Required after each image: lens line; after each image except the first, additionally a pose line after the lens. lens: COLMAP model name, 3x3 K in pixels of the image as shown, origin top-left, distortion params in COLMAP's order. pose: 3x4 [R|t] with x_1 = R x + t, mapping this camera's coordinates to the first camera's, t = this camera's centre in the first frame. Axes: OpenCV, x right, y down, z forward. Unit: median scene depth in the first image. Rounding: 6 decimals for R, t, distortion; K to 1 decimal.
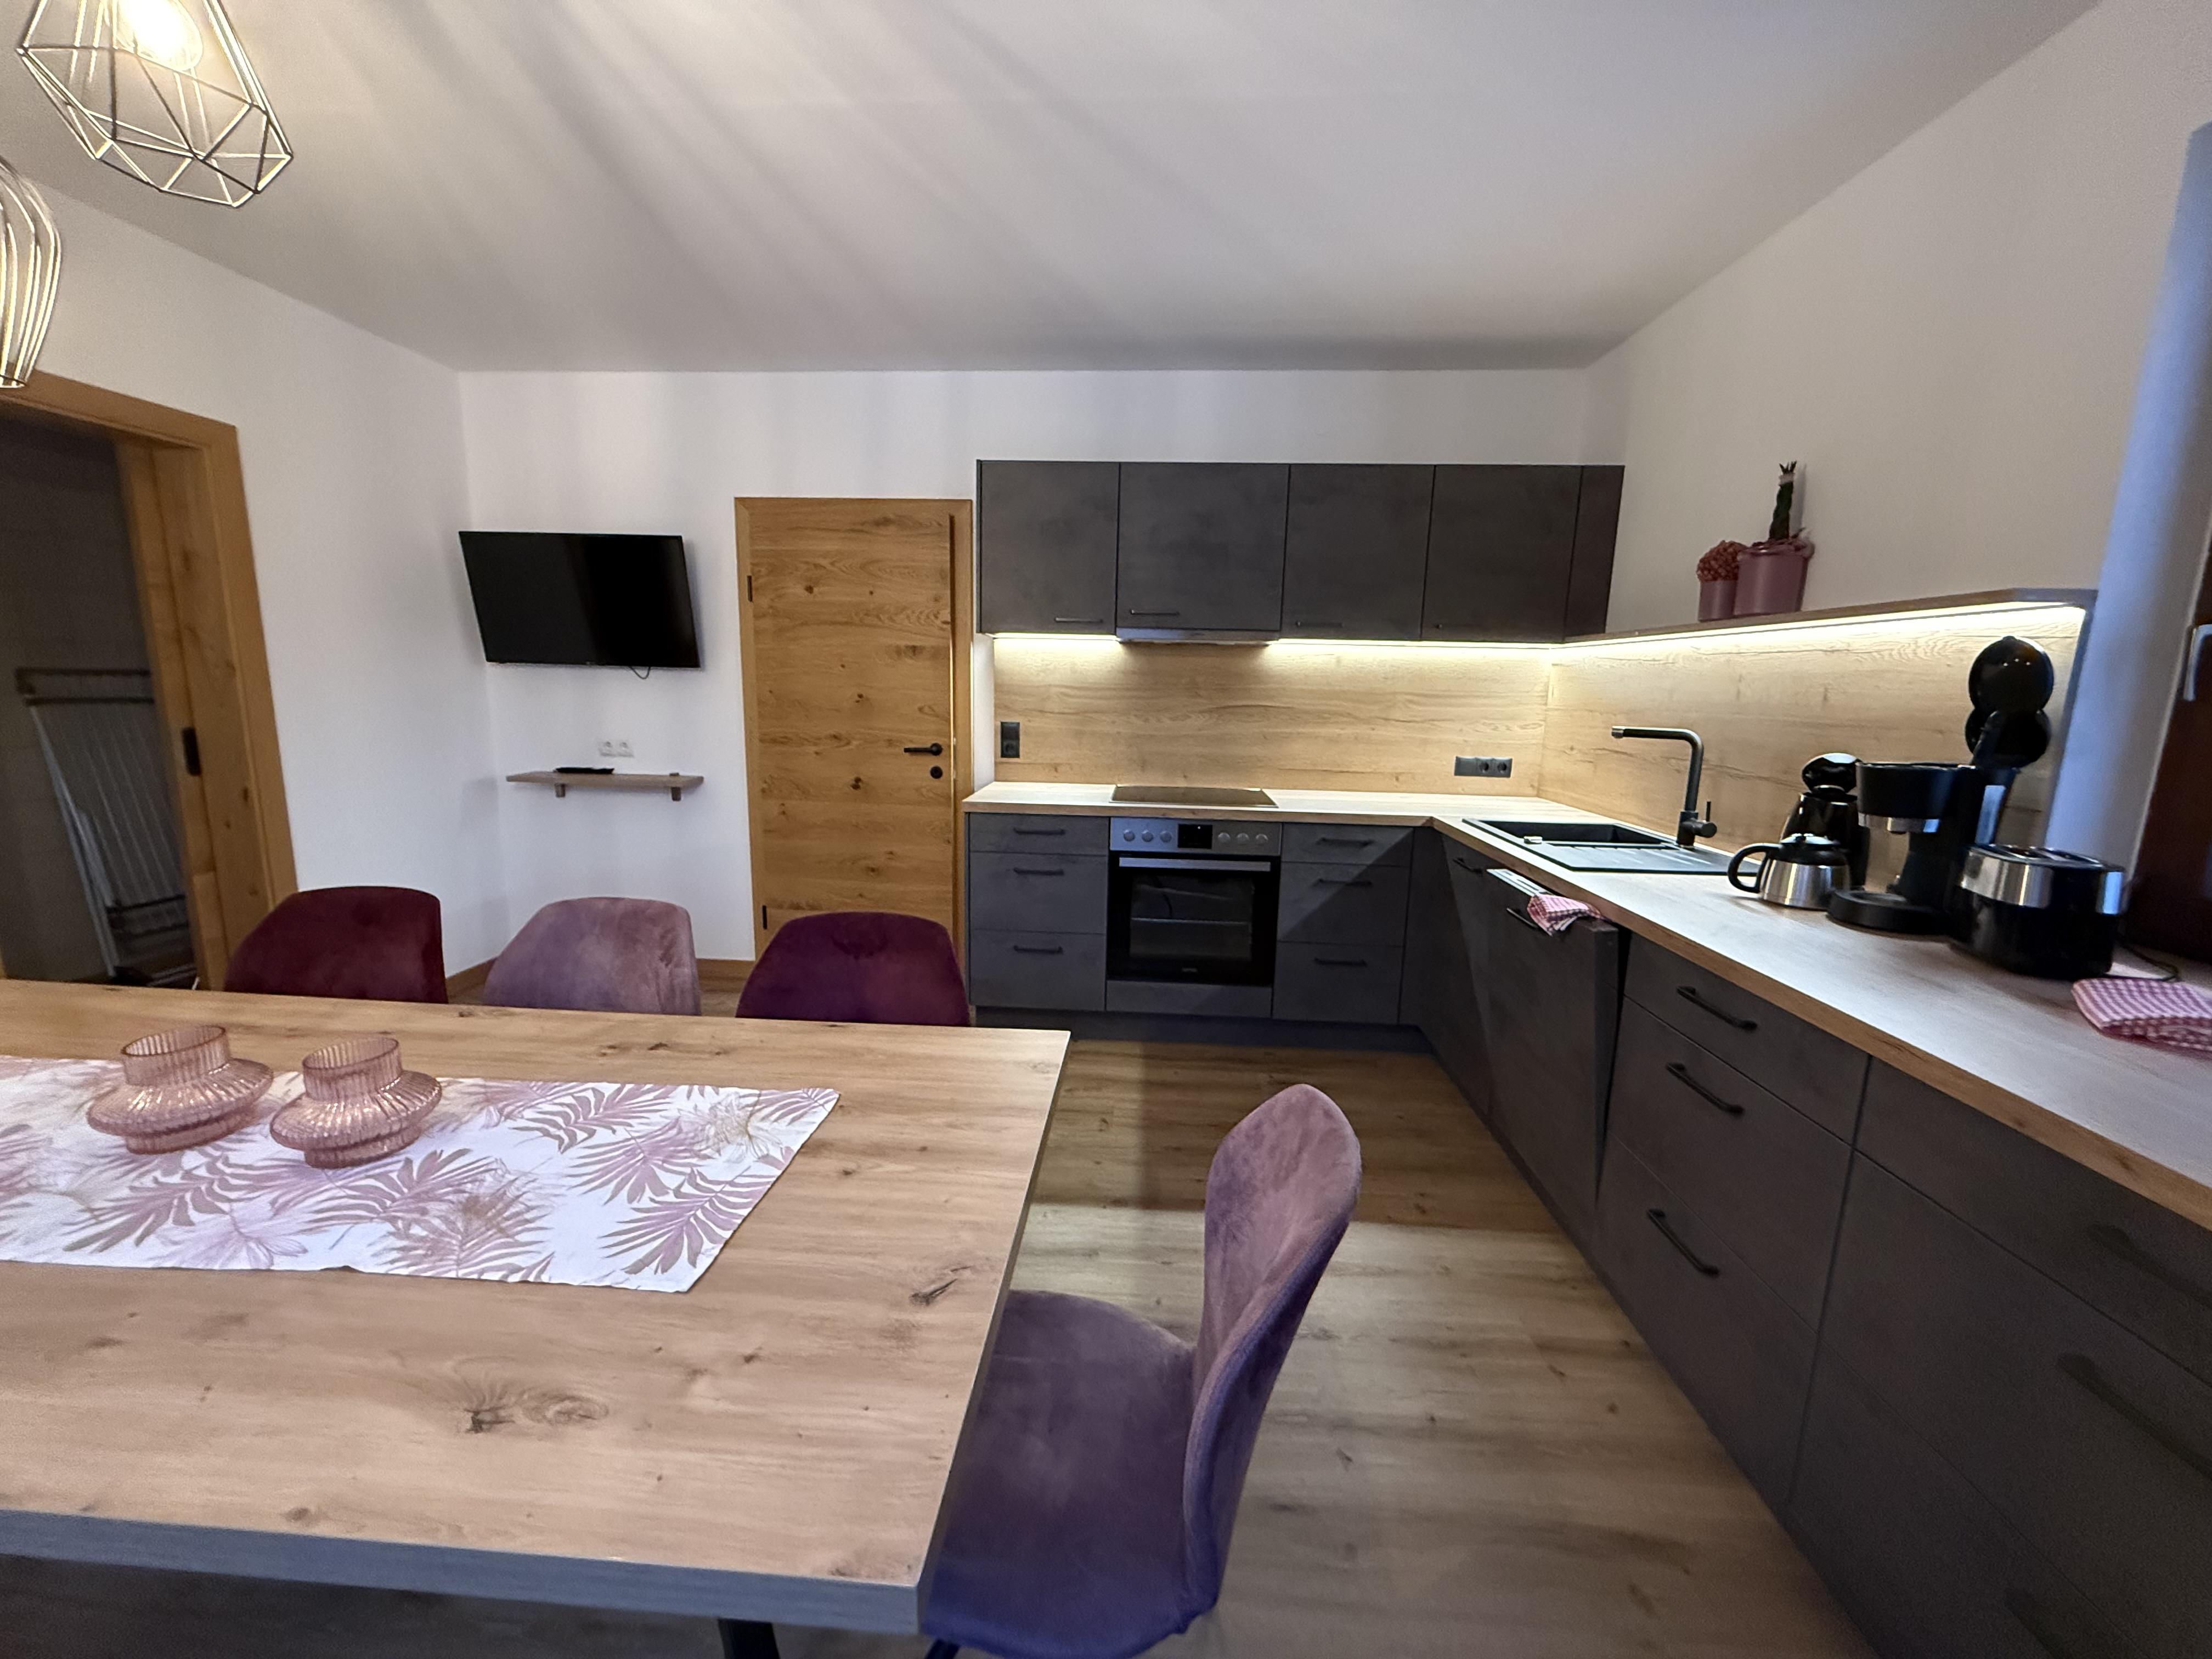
lens RADIAL K [[882.1, 0, 1103.1], [0, 882.1, 834.1], [0, 0, 1]] dist [0.003365, 0.000138]
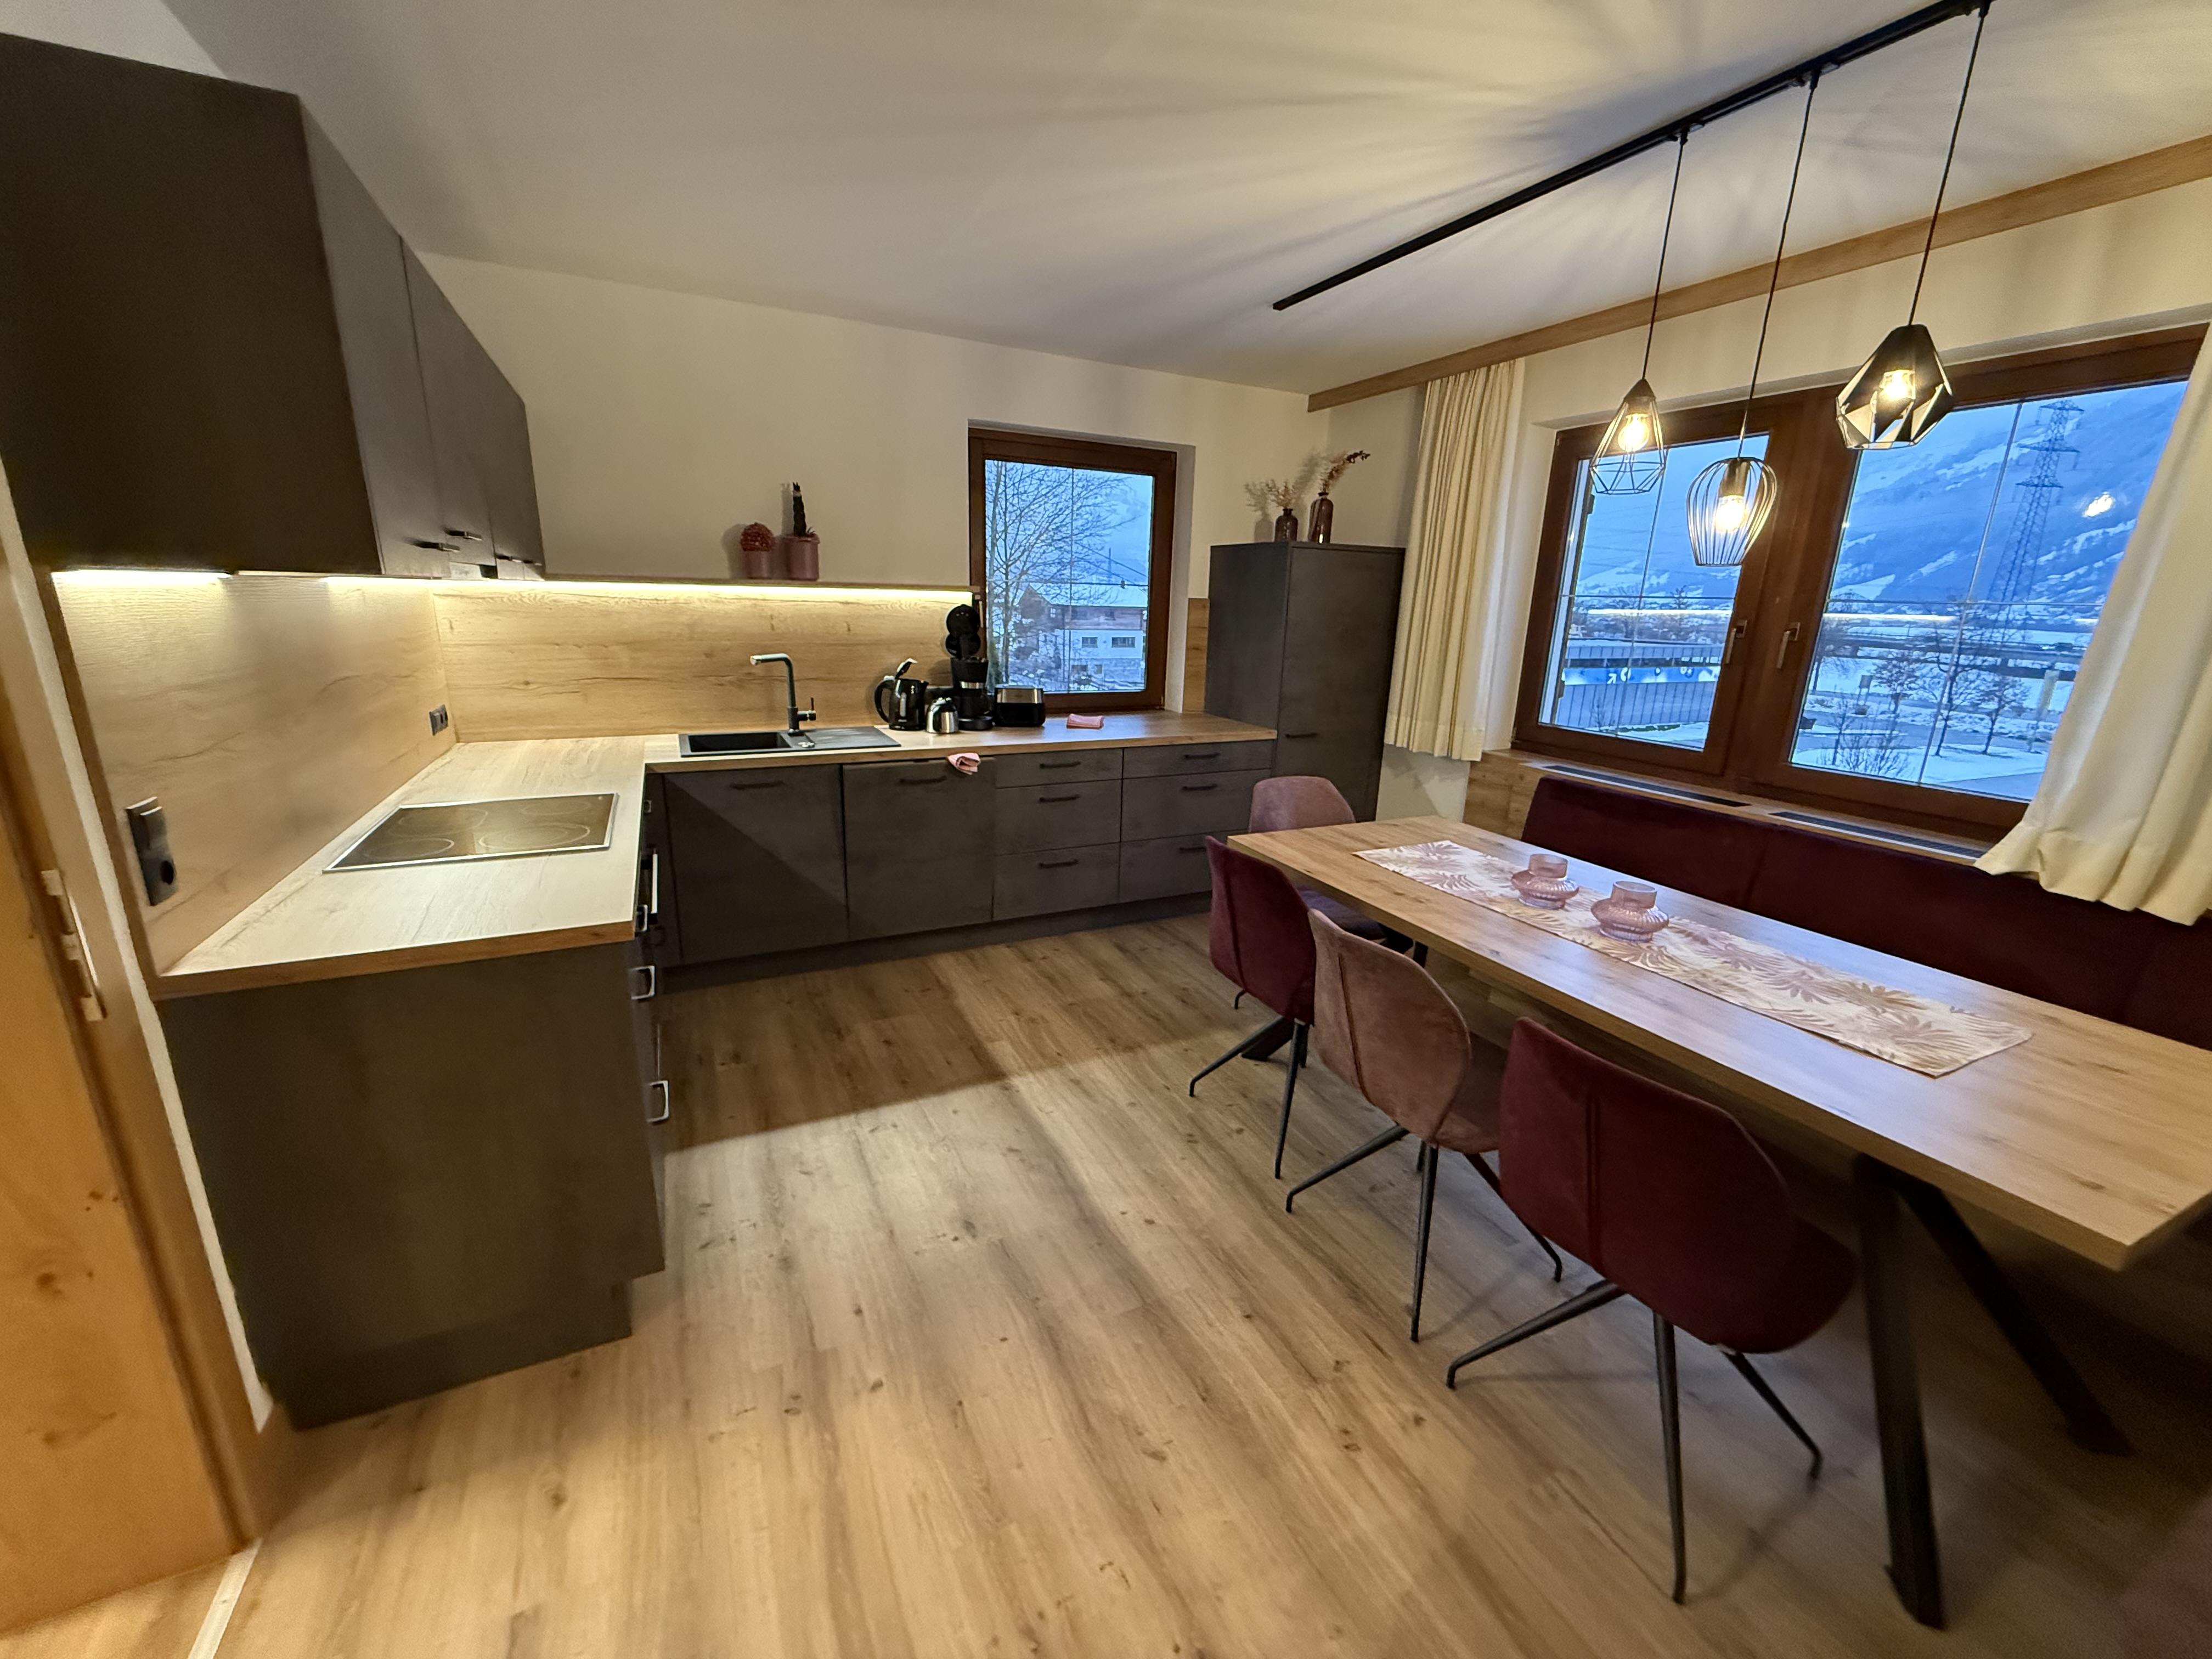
lens RADIAL K [[882.1, 0, 1098.3], [0, 882.1, 831.0], [0, 0, 1]] dist [0.003365, 0.000138]
pose [[-0.488738, -0.259698, 0.832882, -1.519760], [0.115060, 0.927142, 0.356607, -0.515630], [-0.864810, 0.270119, -0.423249, 2.071183]]
